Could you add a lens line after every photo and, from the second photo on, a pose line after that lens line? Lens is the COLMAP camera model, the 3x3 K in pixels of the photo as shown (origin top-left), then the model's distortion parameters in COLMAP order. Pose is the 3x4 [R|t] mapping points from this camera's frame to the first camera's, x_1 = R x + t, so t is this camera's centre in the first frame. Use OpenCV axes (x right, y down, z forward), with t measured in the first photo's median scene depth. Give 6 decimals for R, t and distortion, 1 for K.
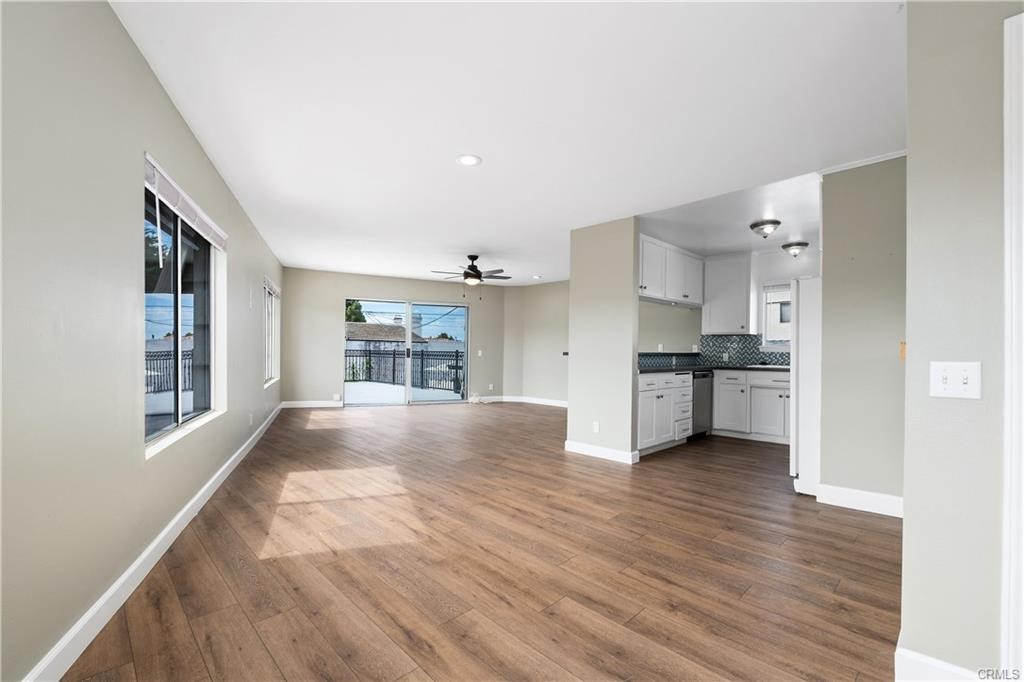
lens RADIAL K [[439.4, 0, 511.9], [0, 439.4, 347.8], [0, 0, 1]] dist [-0.007015, -0.000693]
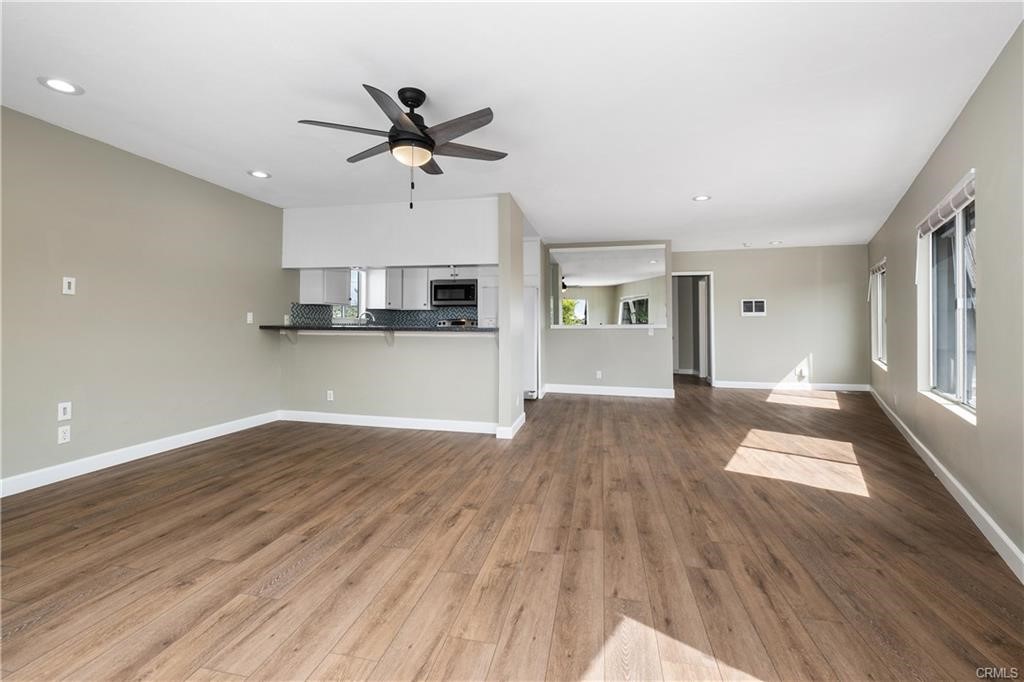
lens RADIAL K [[448.4, 0, 508.0], [0, 448.4, 324.6], [0, 0, 1]] dist [-0.000328, -0.000103]
pose [[-0.556572, -0.018960, 0.830583, -0.546403], [-0.021598, 0.999732, 0.008349, -0.005969], [-0.830519, -0.013293, -0.556832, 1.337455]]
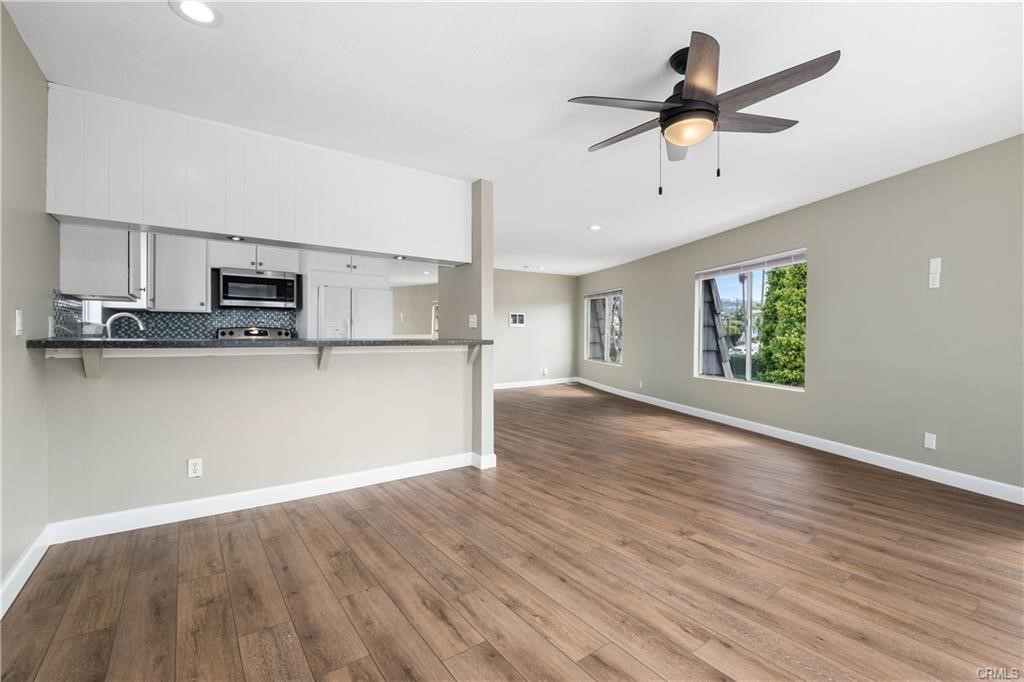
lens RADIAL K [[439.4, 0, 511.9], [0, 439.4, 347.8], [0, 0, 1]] dist [-0.007015, -0.000693]
pose [[-0.990701, -0.024821, 0.133772, -0.008279], [-0.021885, 0.999487, 0.023372, 0.002388], [-0.134284, 0.020227, -0.990736, 1.554948]]
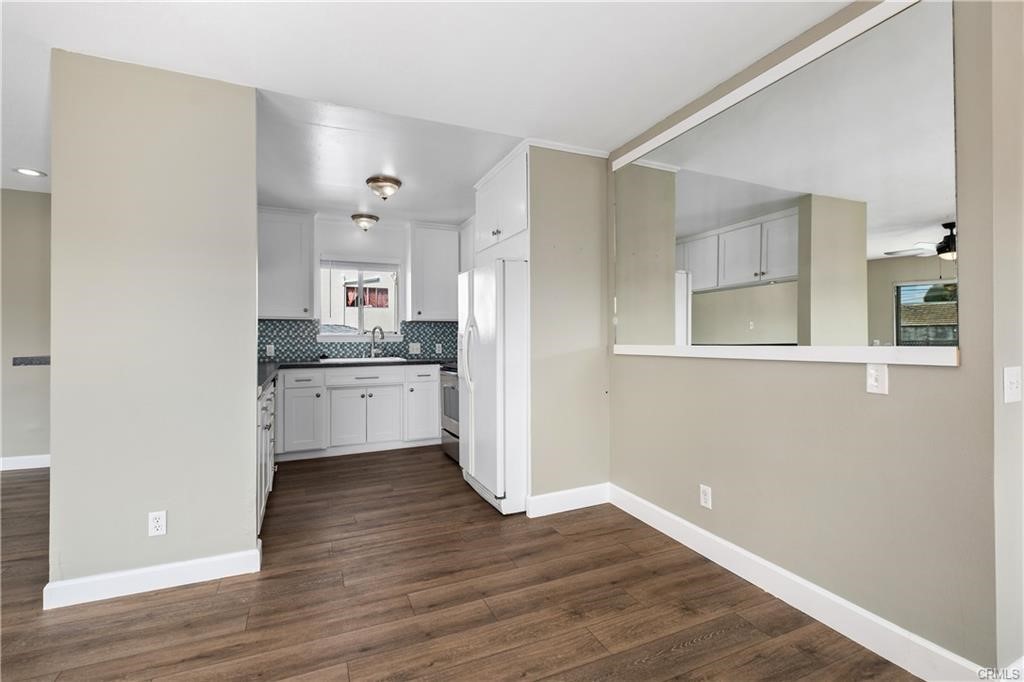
lens RADIAL K [[459.3, 0, 508.4], [0, 459.3, 338.6], [0, 0, 1]] dist [-0.000244, -0.000346]
pose [[0.349759, -0.015801, 0.936707, -0.099201], [-0.001976, 0.999843, 0.017604, -0.013835], [-0.936838, -0.008008, 0.349673, 0.416788]]
